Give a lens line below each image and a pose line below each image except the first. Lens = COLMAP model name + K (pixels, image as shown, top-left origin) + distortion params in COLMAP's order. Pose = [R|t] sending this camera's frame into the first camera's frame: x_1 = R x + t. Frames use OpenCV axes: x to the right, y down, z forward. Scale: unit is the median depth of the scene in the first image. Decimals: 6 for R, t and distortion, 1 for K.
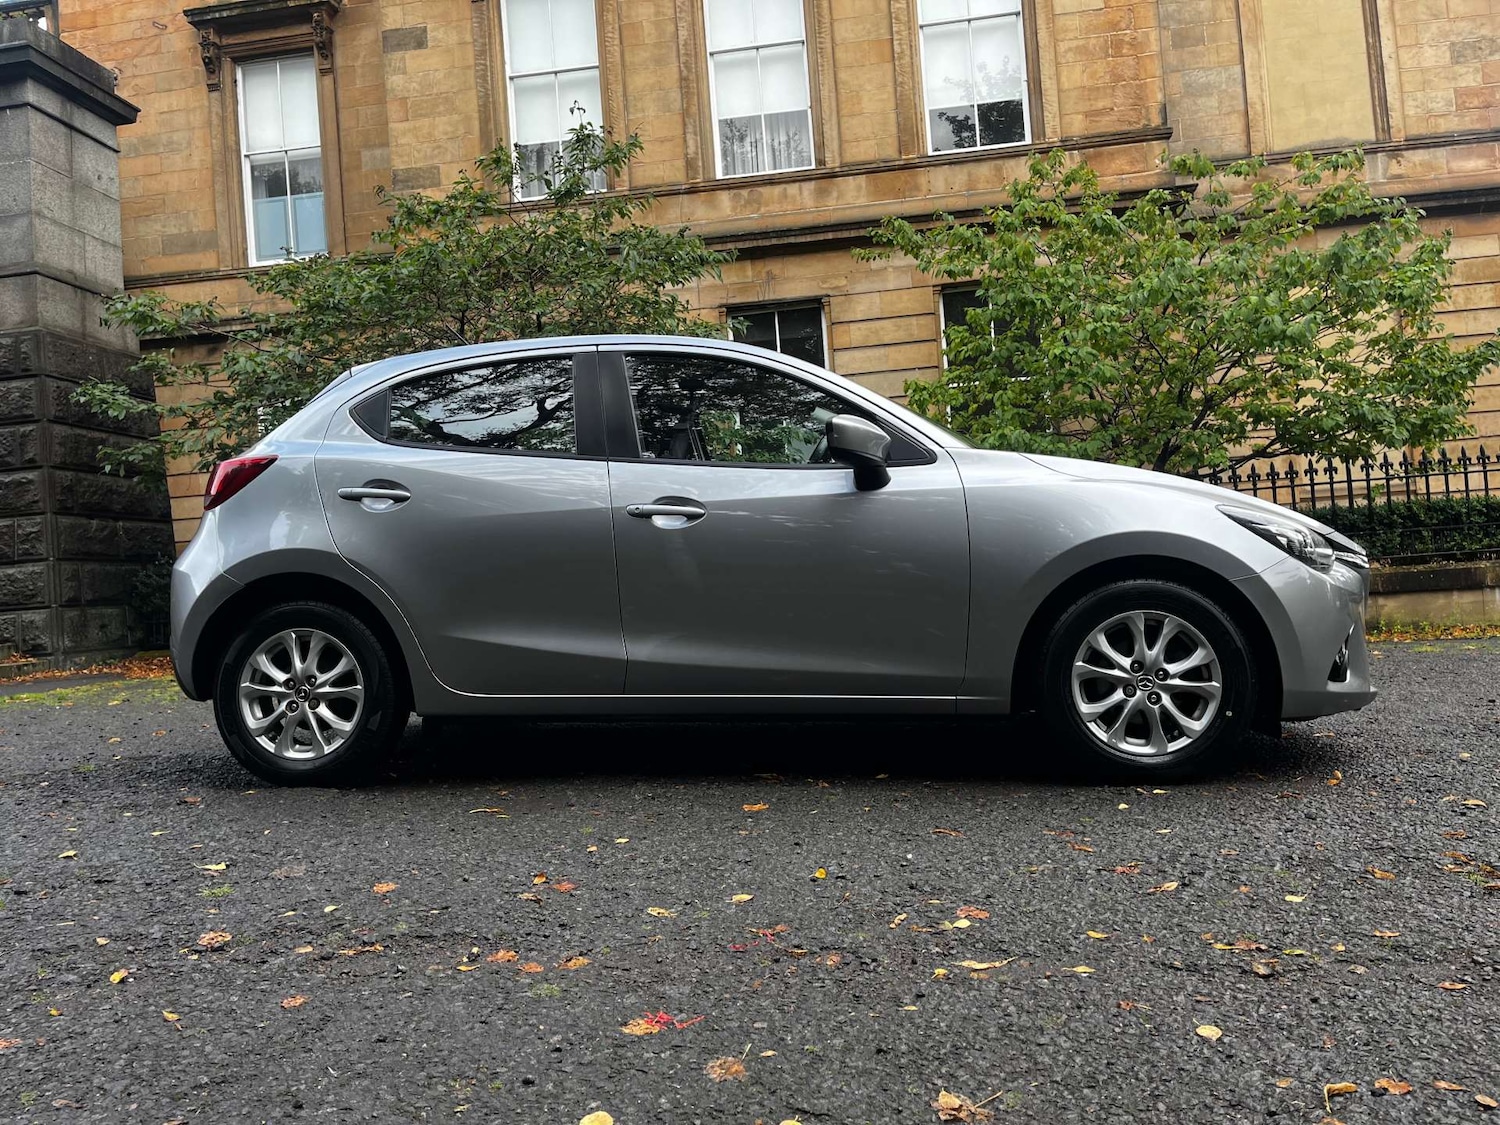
lens RADIAL K [[1139.1, 0, 752.1], [0, 1139.1, 548.3], [0, 0, 1]] dist [0.065035, -0.090882]
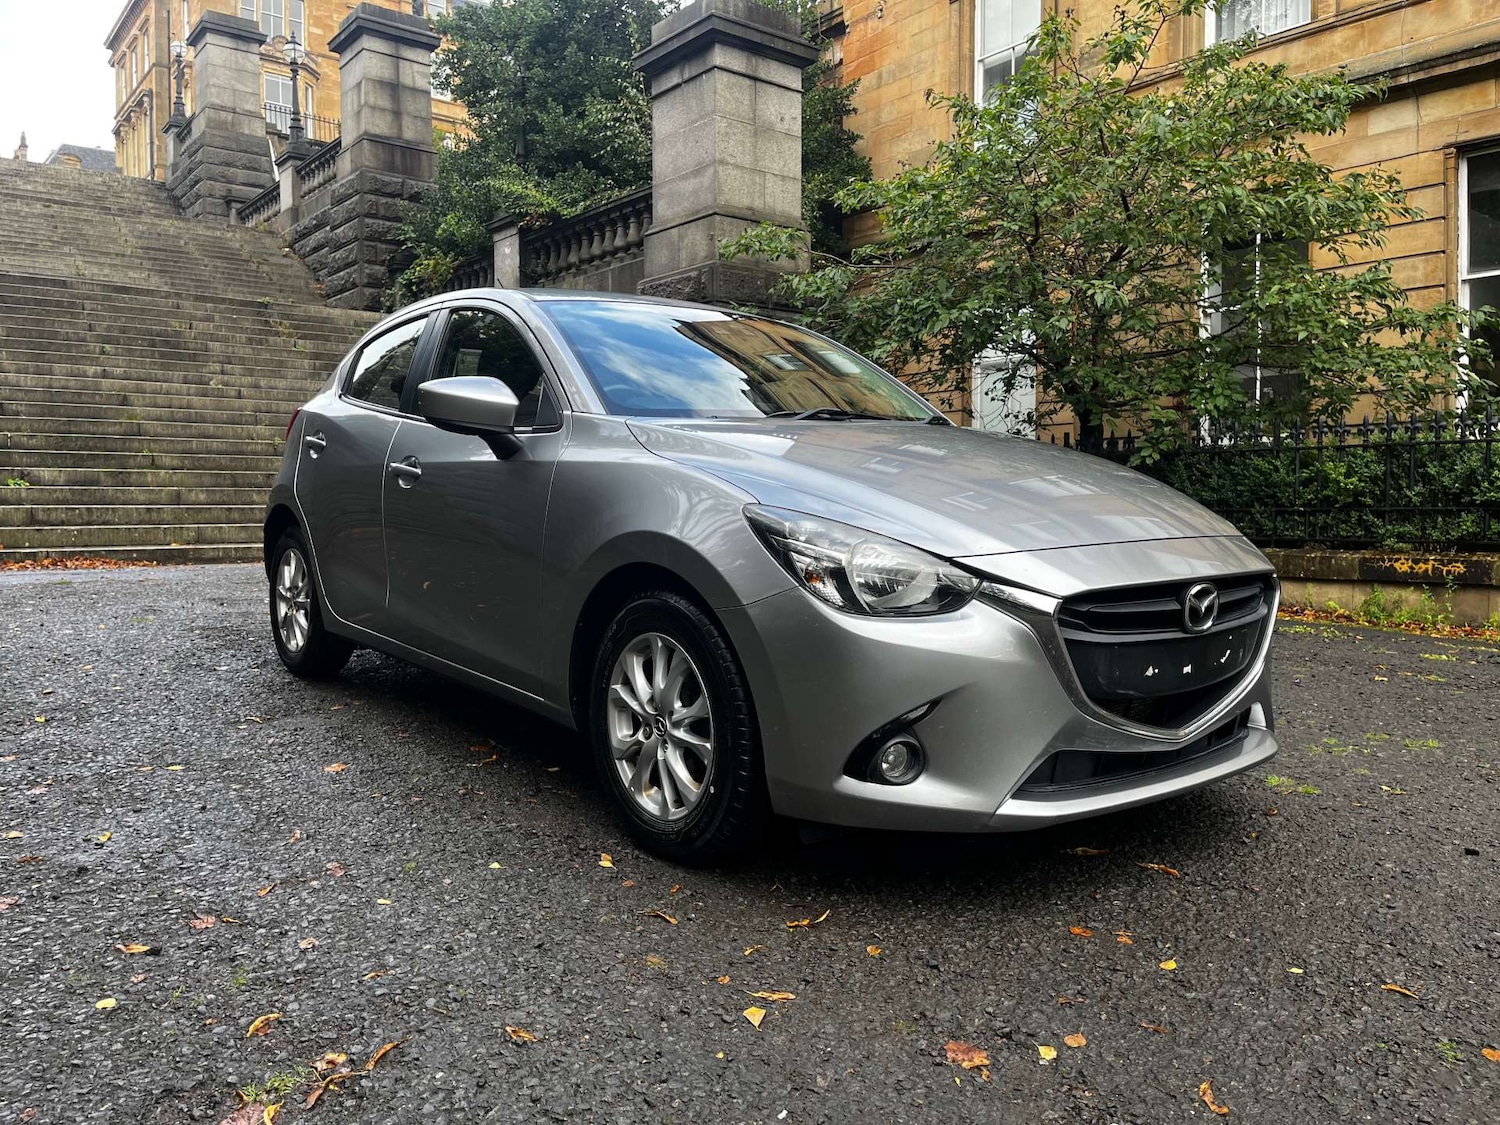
lens RADIAL K [[1139.1, 0, 744.5], [0, 1139.1, 545.6], [0, 0, 1]] dist [0.065035, -0.090882]
pose [[0.720325, 0.092463, -0.687446, 0.283909], [-0.024026, 0.993807, 0.108494, -0.027763], [0.693220, -0.061634, 0.718085, 0.155645]]
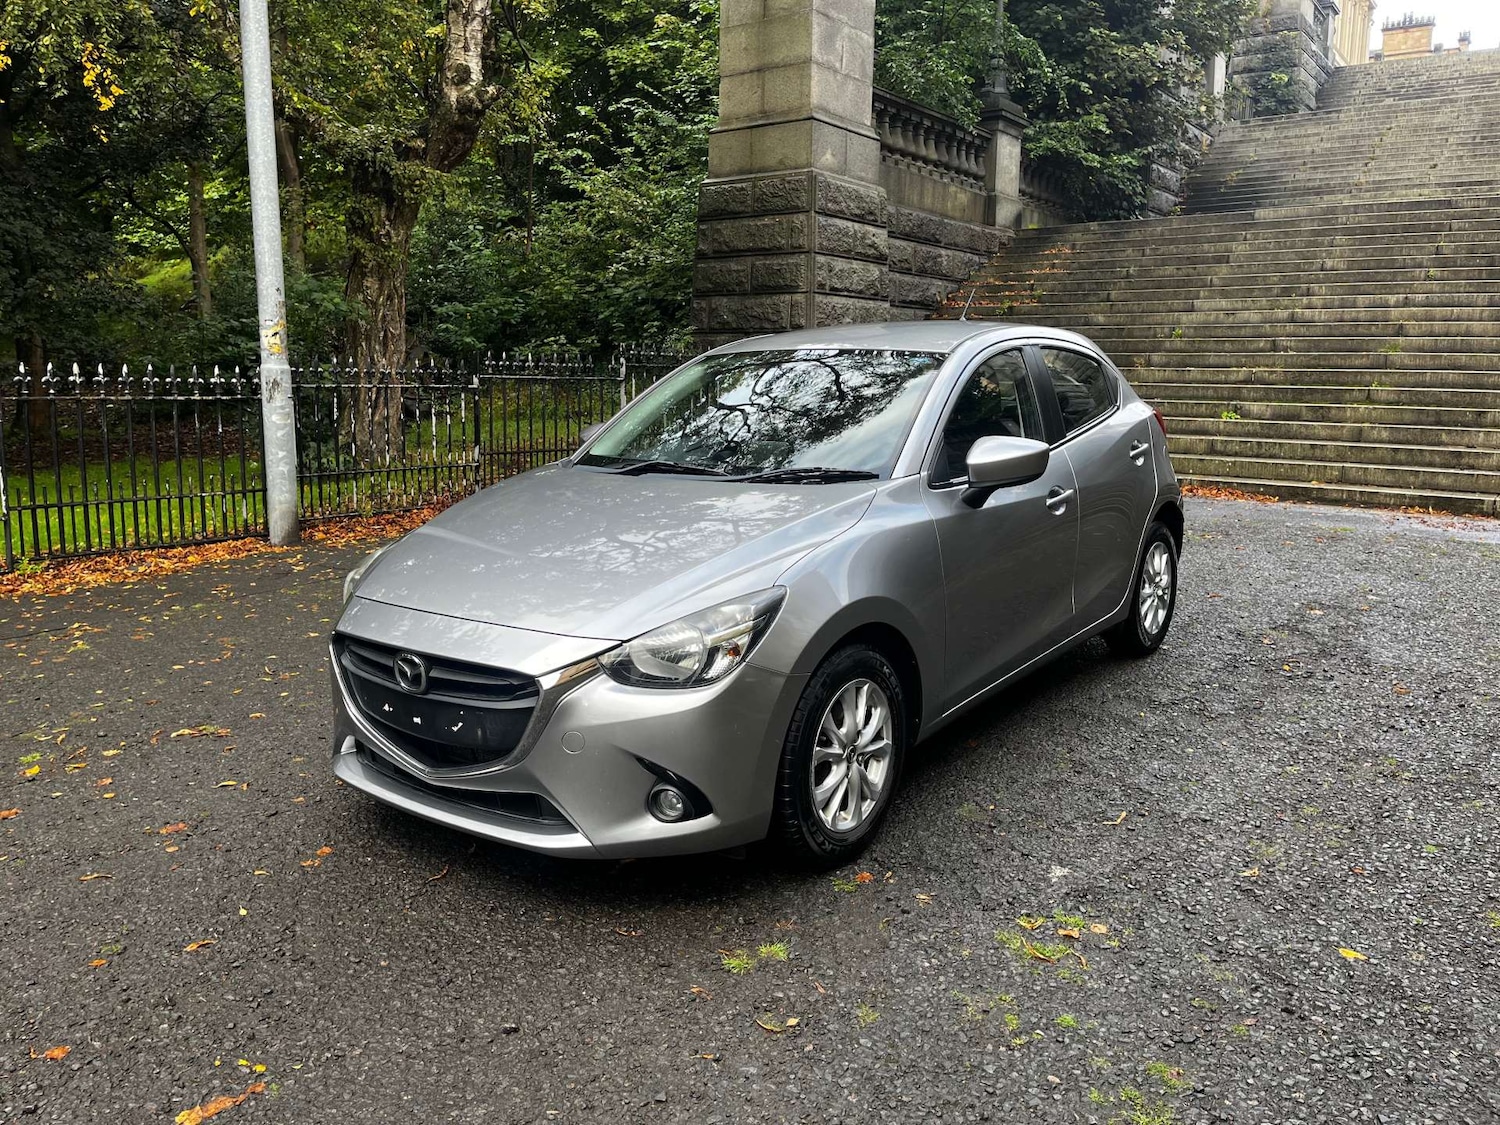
lens RADIAL K [[1139.1, 0, 731.8], [0, 1139.1, 542.1], [0, 0, 1]] dist [0.065035, -0.090882]
pose [[-0.500583, 0.185601, -0.845559, 0.387001], [0.044903, 0.980999, 0.188748, -0.073865], [0.864523, 0.056516, -0.499405, 0.592161]]
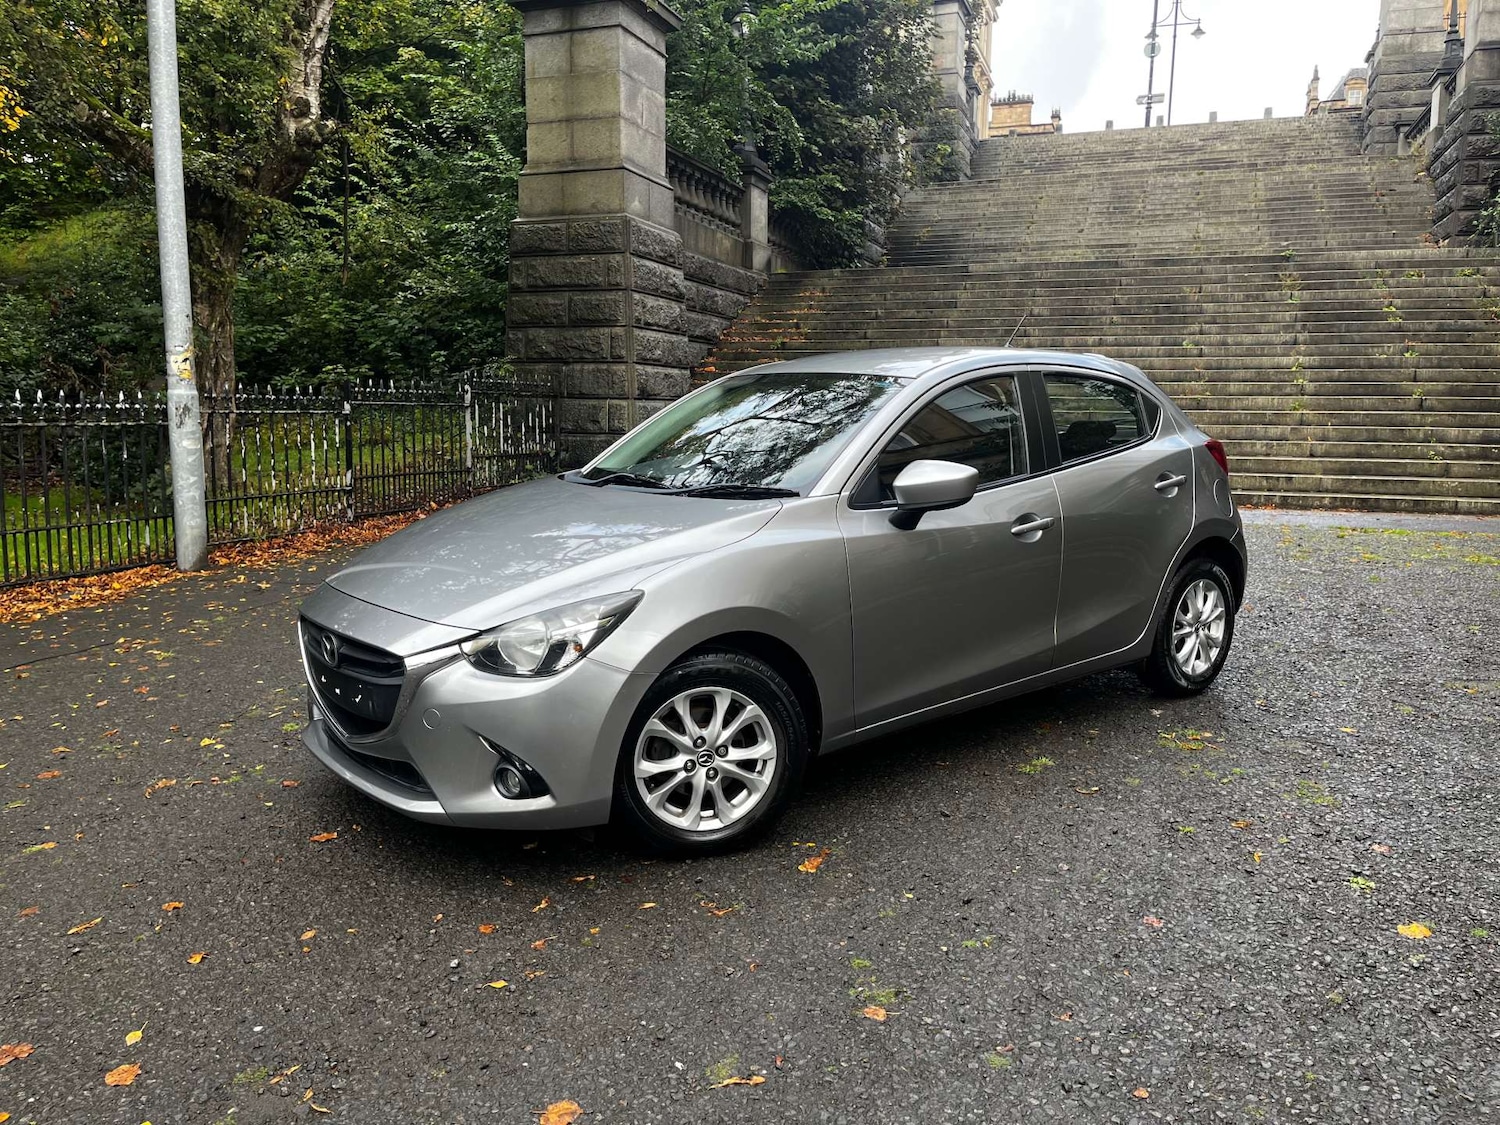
lens RADIAL K [[1139.1, 0, 756.0], [0, 1139.1, 544.0], [0, 0, 1]] dist [0.065035, -0.090882]
pose [[-0.214108, 0.178591, -0.960345, 0.565198], [0.035070, 0.983916, 0.175156, -0.080018], [0.976180, 0.003823, -0.216928, 0.465770]]
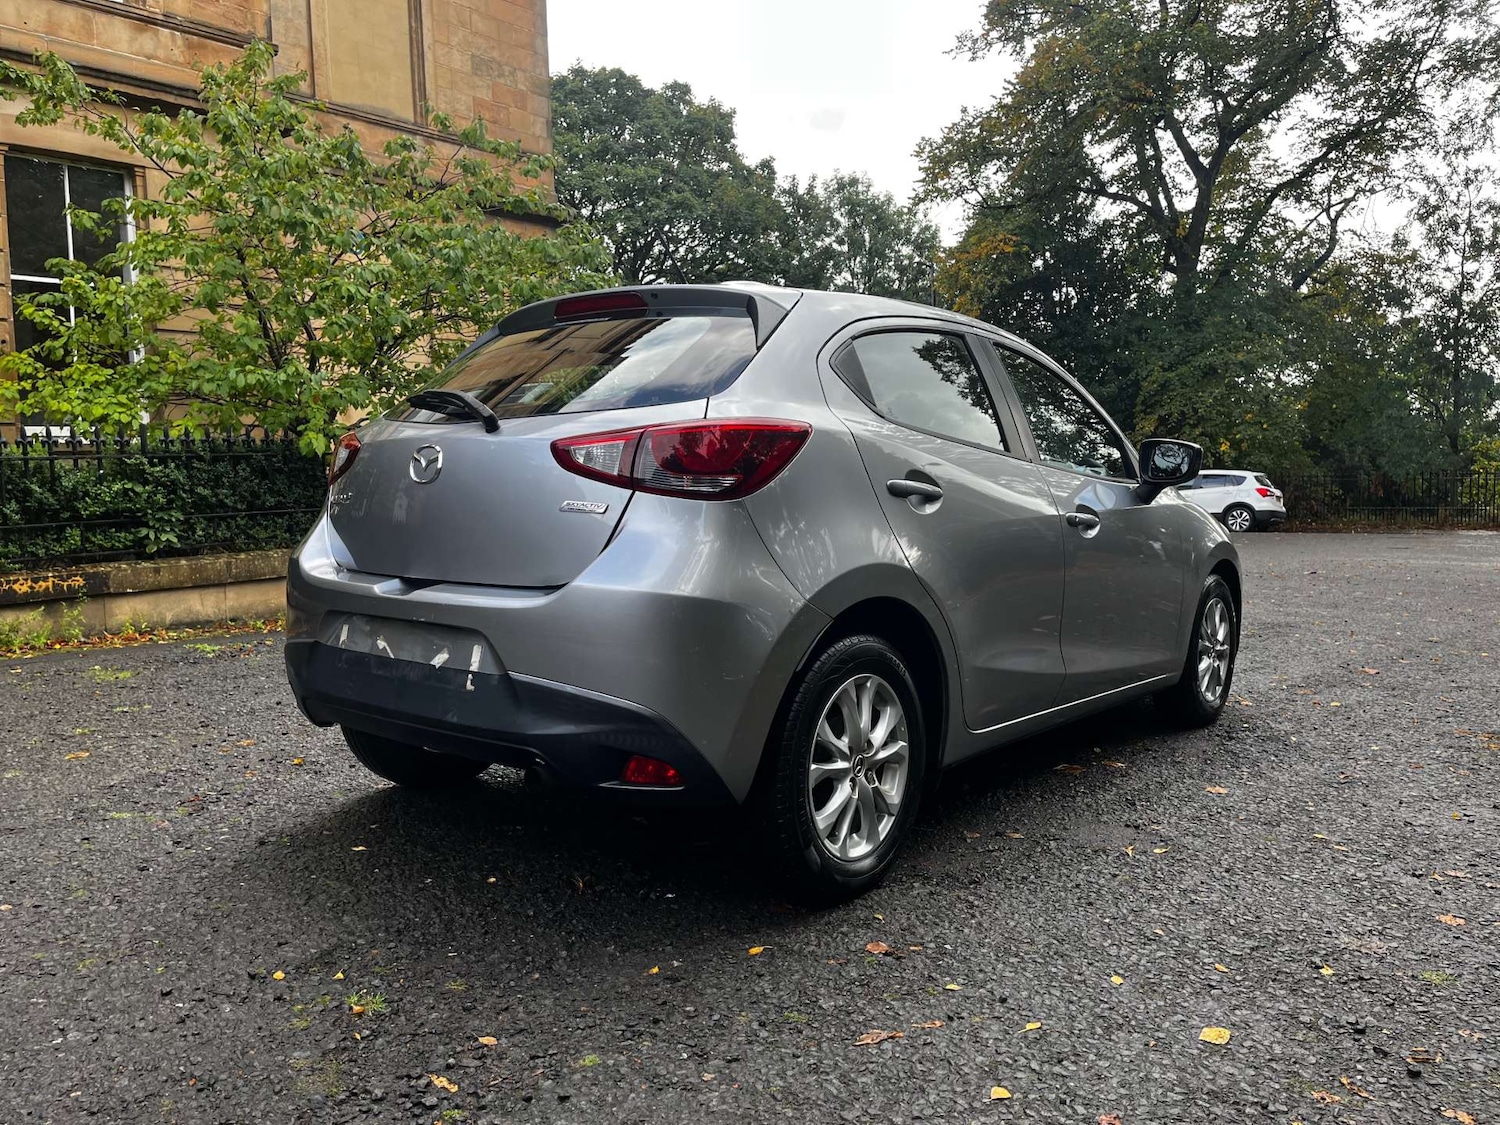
lens RADIAL K [[1139.1, 0, 736.1], [0, 1139.1, 560.7], [0, 0, 1]] dist [0.065035, -0.090882]
pose [[0.524012, -0.019517, 0.851487, -0.359678], [-0.040812, 0.998014, 0.047992, -0.011006], [-0.850732, -0.059900, 0.522175, 0.244029]]
